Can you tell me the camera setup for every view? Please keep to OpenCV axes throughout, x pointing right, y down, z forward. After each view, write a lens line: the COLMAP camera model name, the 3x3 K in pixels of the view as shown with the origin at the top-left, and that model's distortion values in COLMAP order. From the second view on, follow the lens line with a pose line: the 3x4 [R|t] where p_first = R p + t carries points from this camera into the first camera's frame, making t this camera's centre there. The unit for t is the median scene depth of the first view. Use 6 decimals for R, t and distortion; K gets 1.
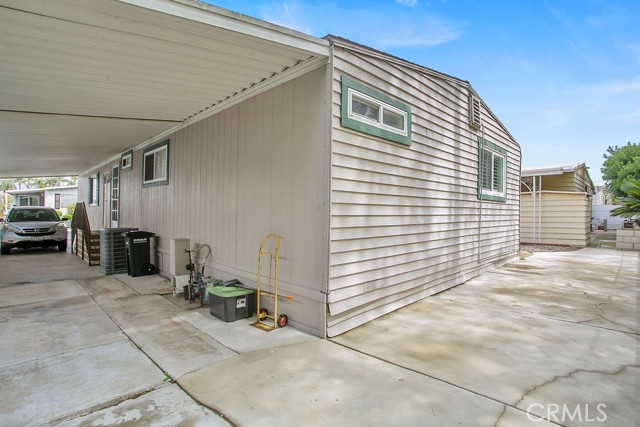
lens RADIAL K [[317.5, 0, 314.2], [0, 317.5, 211.7], [0, 0, 1]] dist [-0.026002, 0.009404]
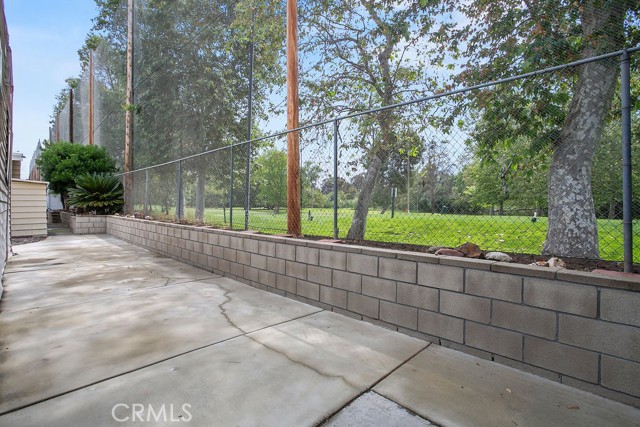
lens RADIAL K [[317.5, 0, 314.2], [0, 317.5, 210.3], [0, 0, 1]] dist [-0.026002, 0.009404]
pose [[0.037288, -0.021861, 0.999065, -0.513561], [-0.002412, 0.999756, 0.021966, 0.024273], [-0.999302, -0.003229, 0.037226, 0.432522]]
